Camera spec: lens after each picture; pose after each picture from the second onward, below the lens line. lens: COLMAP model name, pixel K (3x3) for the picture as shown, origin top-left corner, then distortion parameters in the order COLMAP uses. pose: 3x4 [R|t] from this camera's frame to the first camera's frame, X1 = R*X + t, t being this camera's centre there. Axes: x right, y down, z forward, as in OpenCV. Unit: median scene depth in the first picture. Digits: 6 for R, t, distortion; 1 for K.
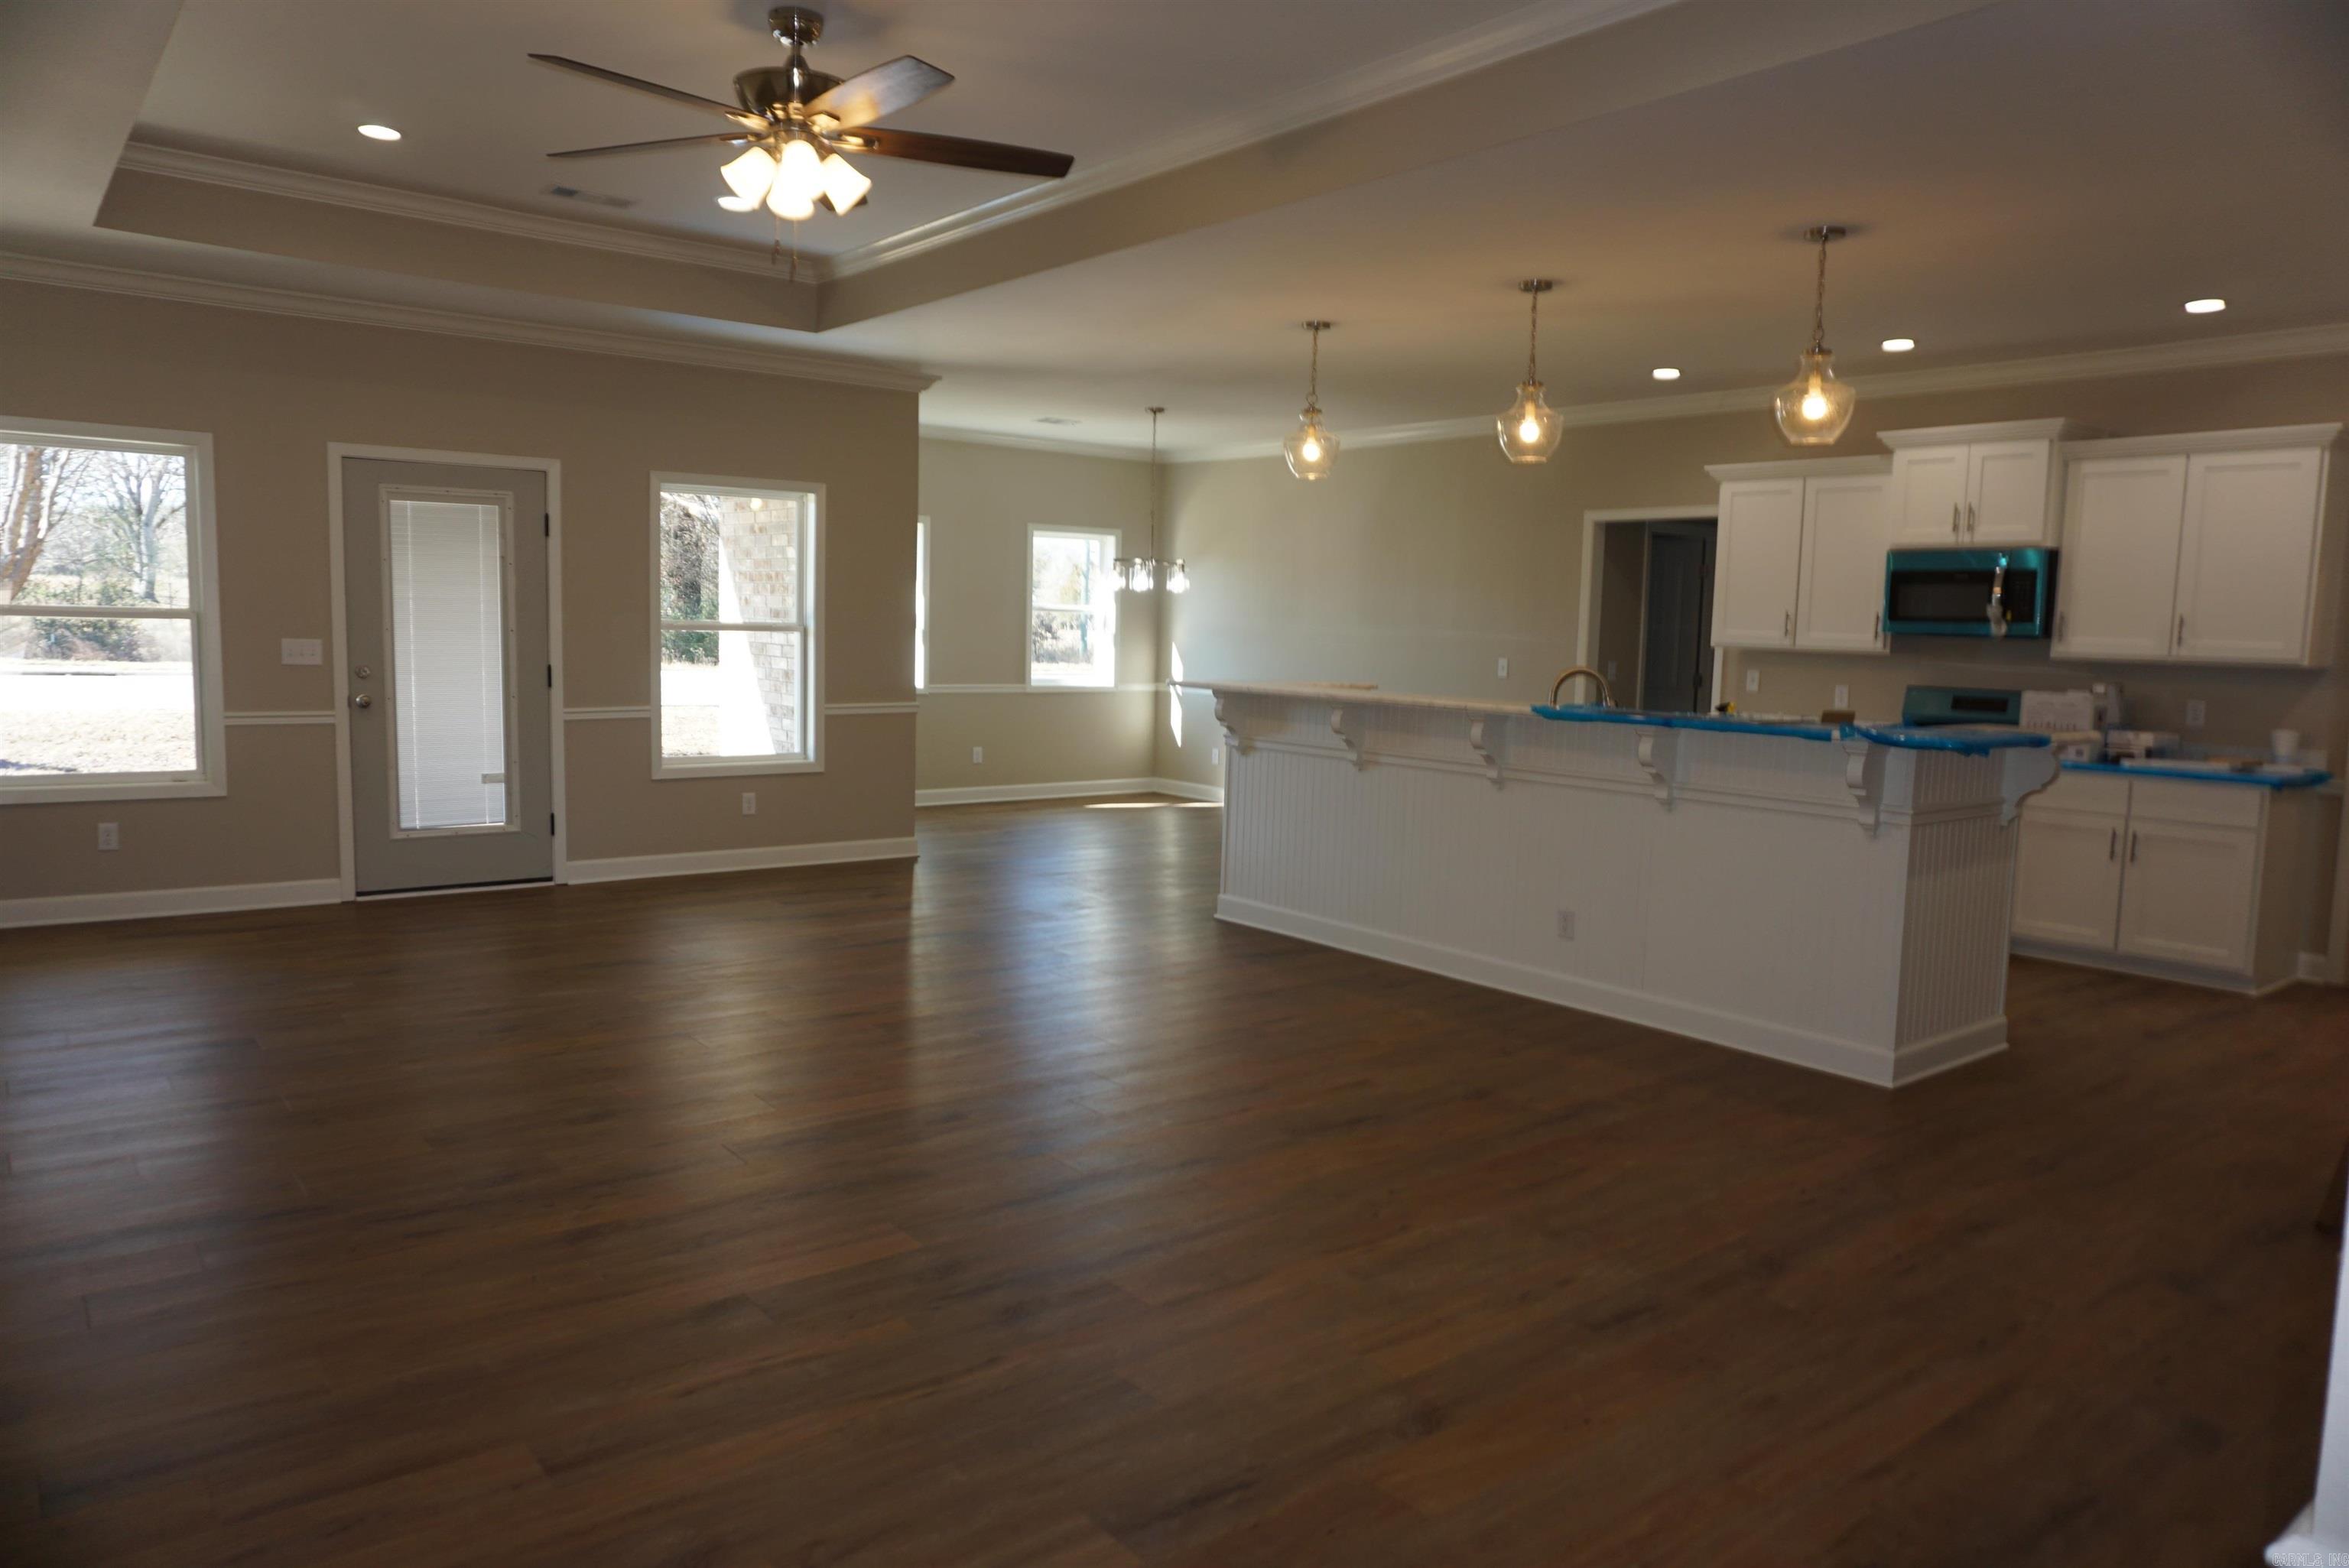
lens RADIAL K [[1561.6, 0, 1177.2], [0, 1561.6, 764.3], [0, 0, 1]] dist [-0.053152, 0.034934]
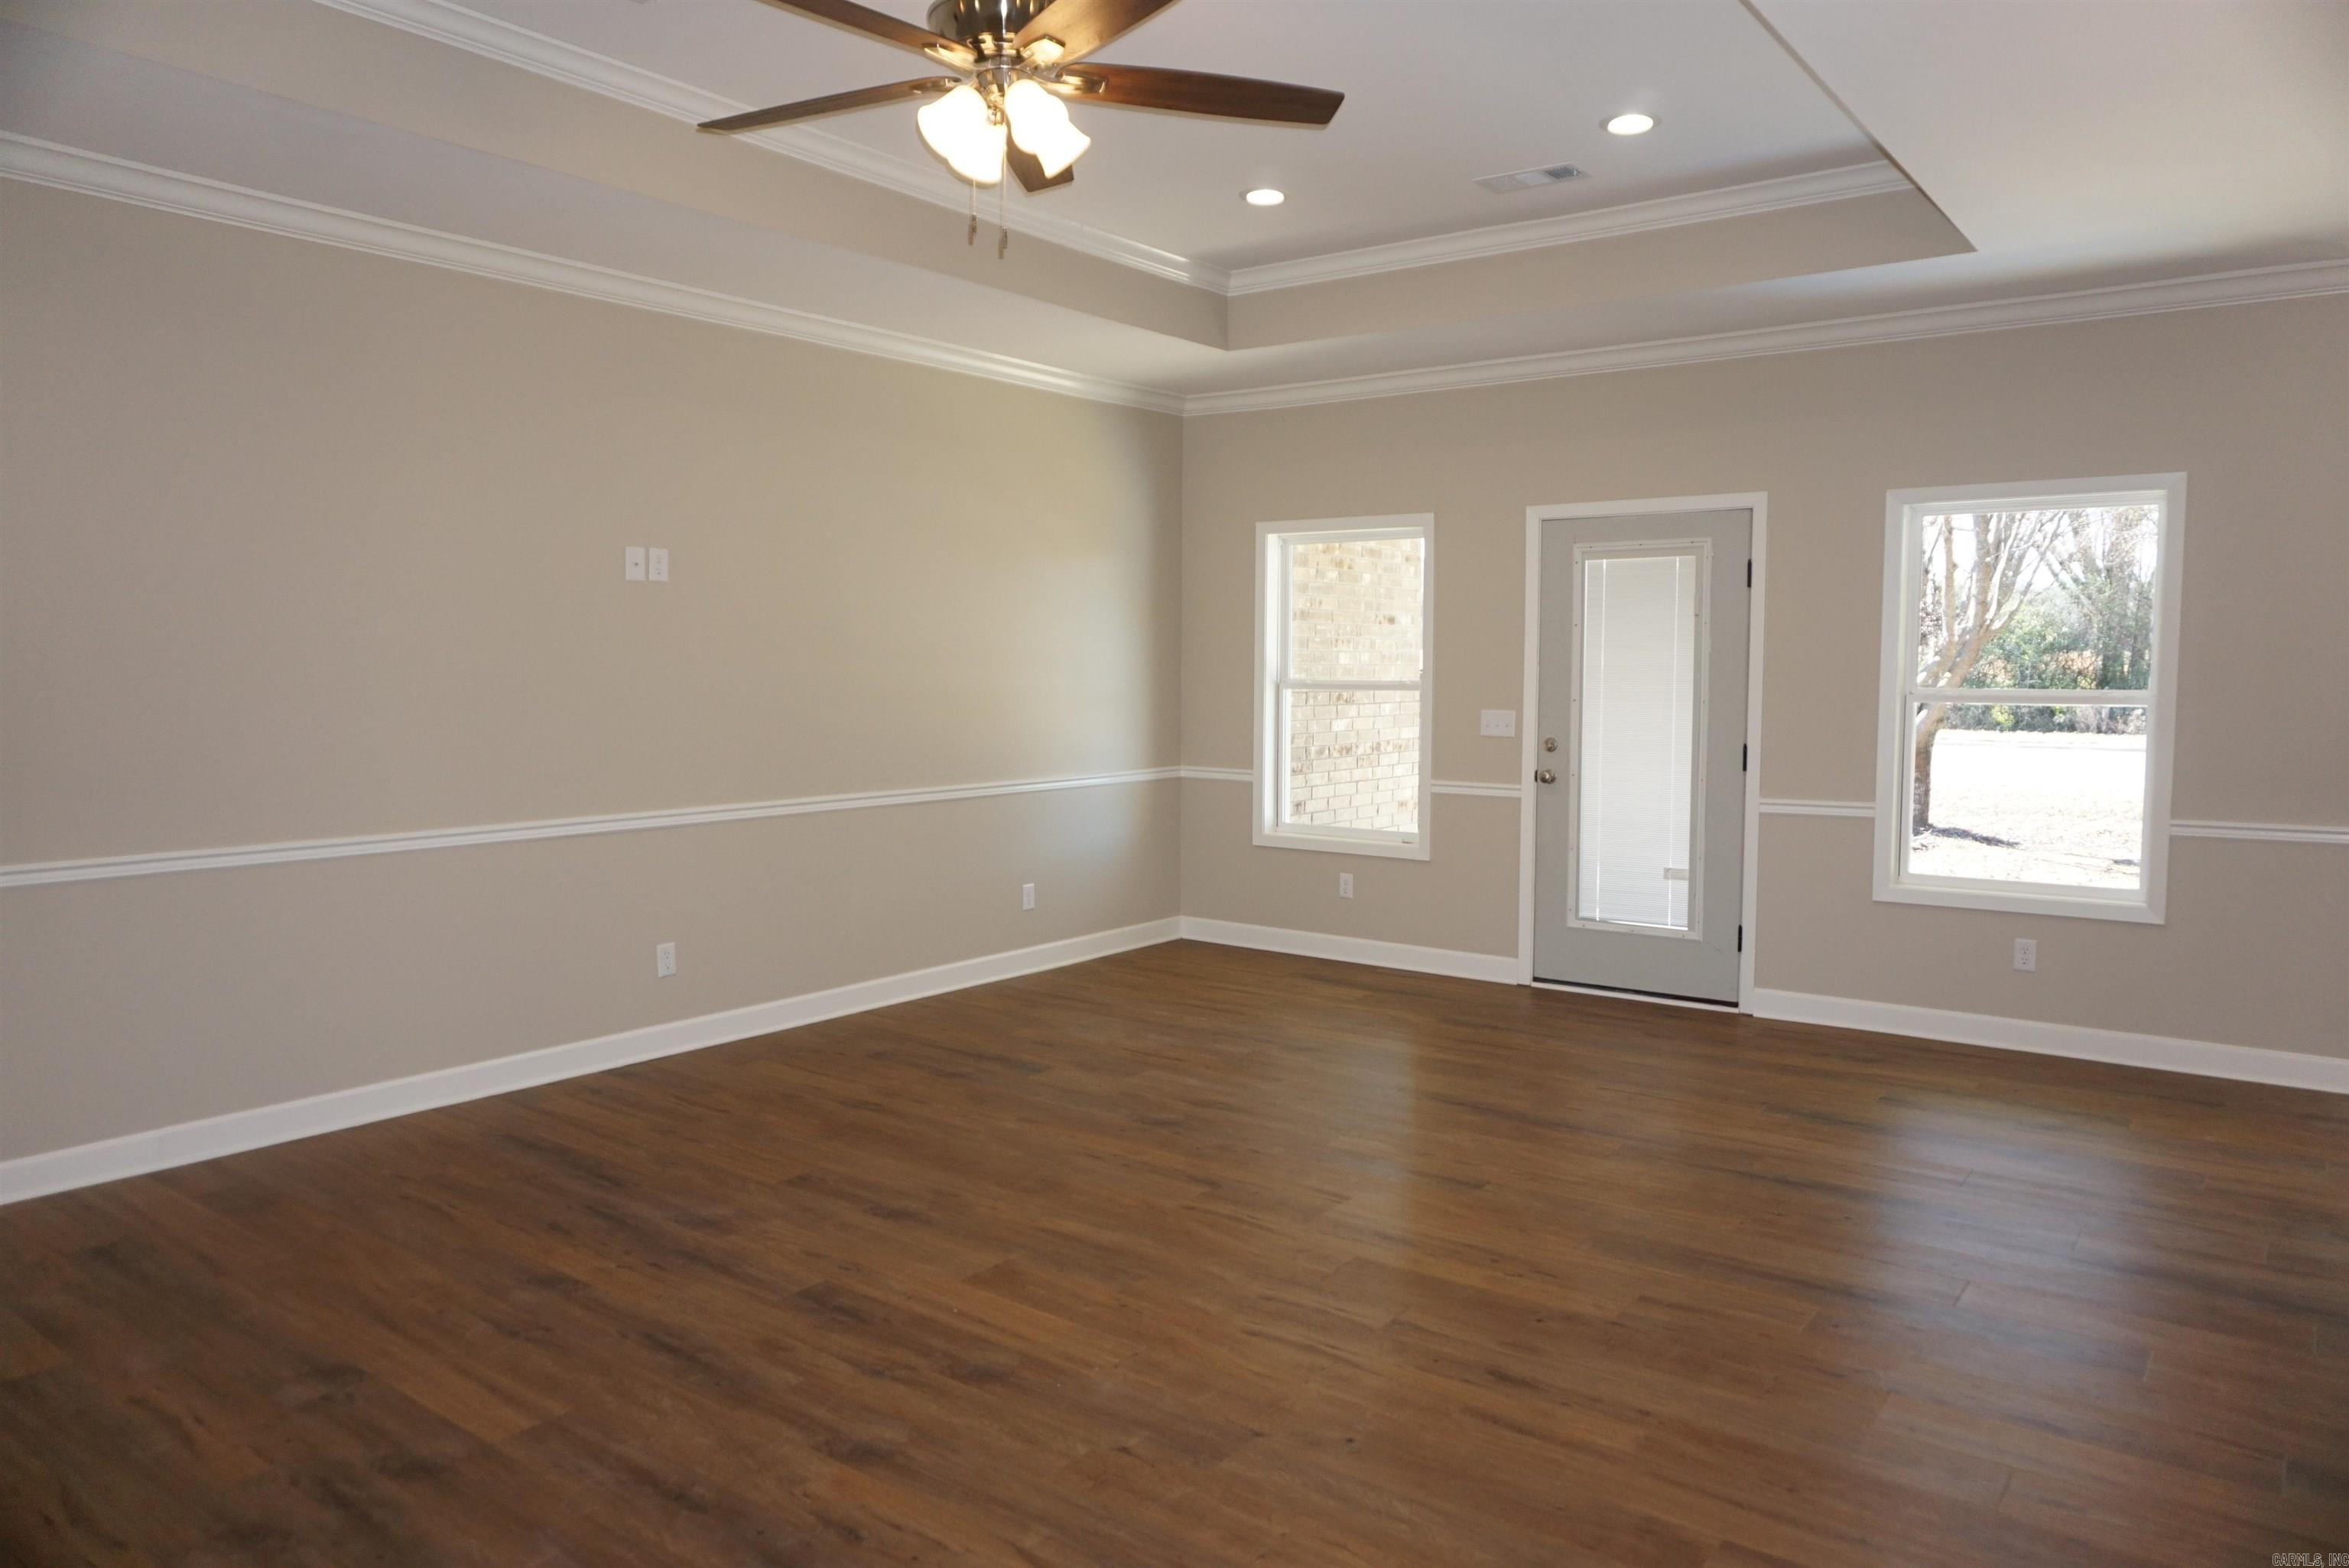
lens RADIAL K [[1561.6, 0, 1176.2], [0, 1561.6, 773.7], [0, 0, 1]] dist [-0.053152, 0.034934]
pose [[0.245941, 0.041550, -0.968394, 0.335011], [-0.086058, 0.996071, 0.020881, -0.042407], [0.965457, 0.078203, 0.248550, 0.540120]]
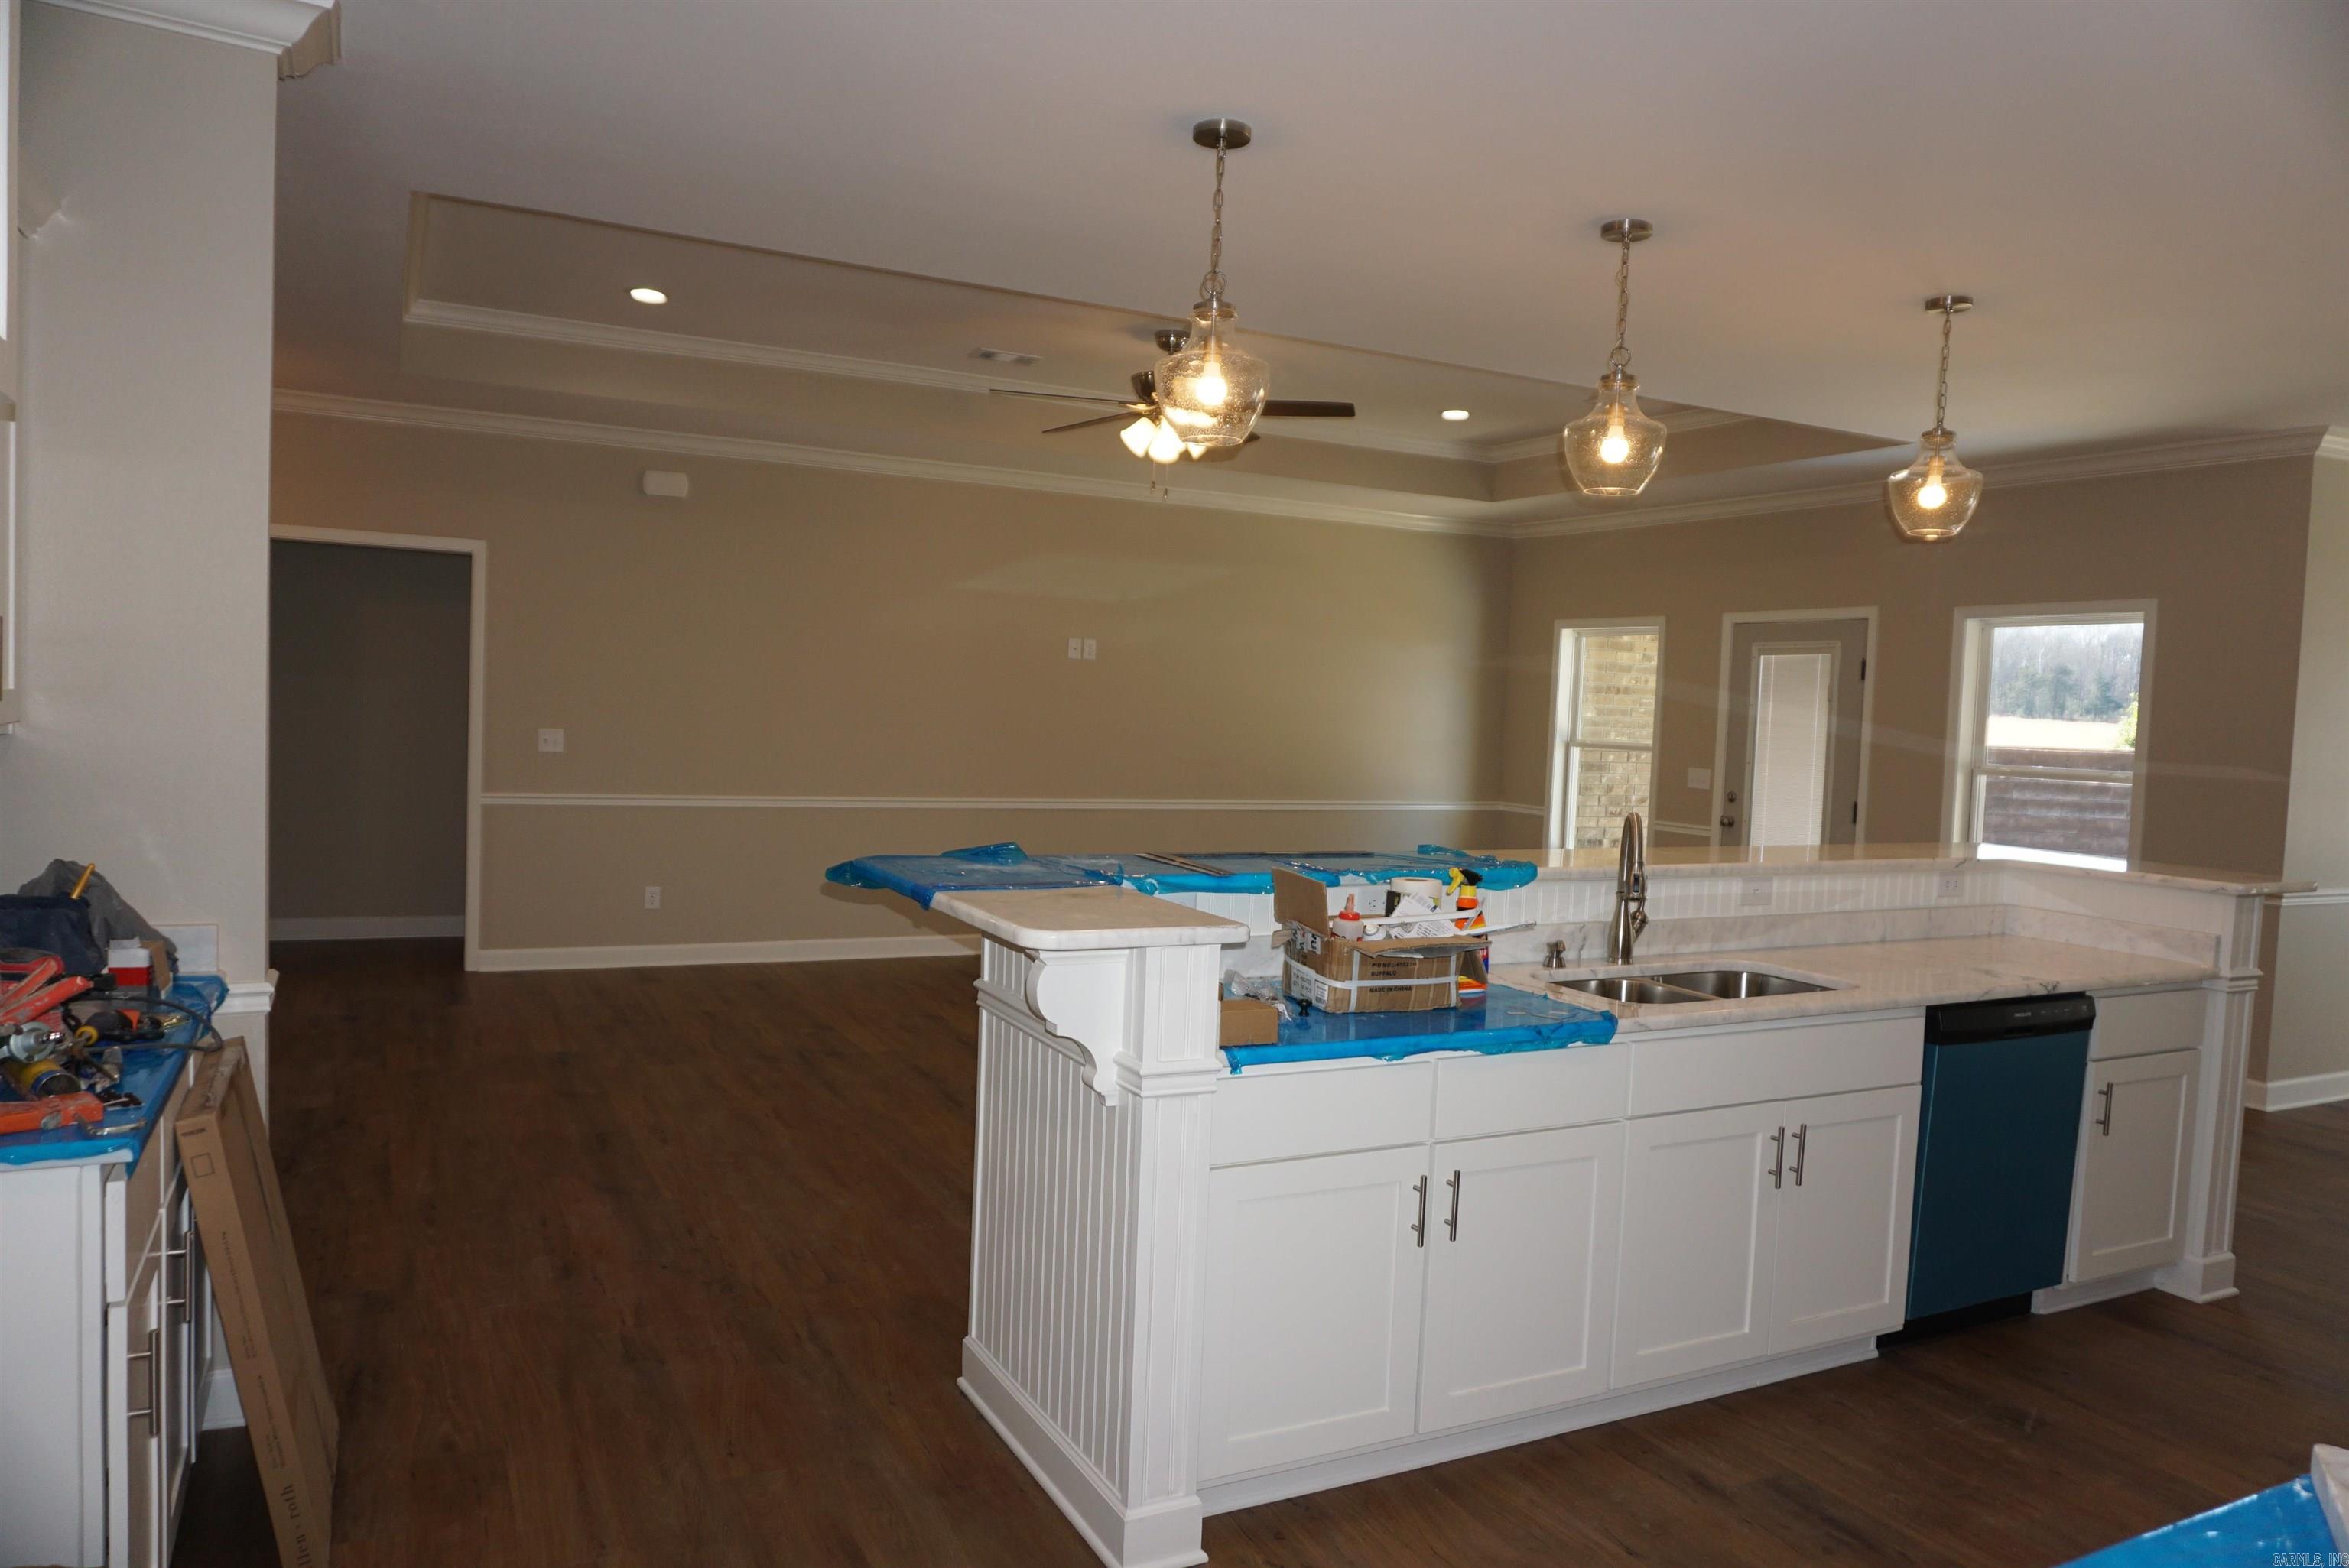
lens RADIAL K [[1561.6, 0, 1181.5], [0, 1561.6, 773.9], [0, 0, 1]] dist [-0.053152, 0.034934]
pose [[-0.188874, 0.009615, -0.981954, 0.751536], [-0.135827, 0.990085, 0.035821, -0.062765], [0.972562, 0.140141, -0.185695, 0.796647]]
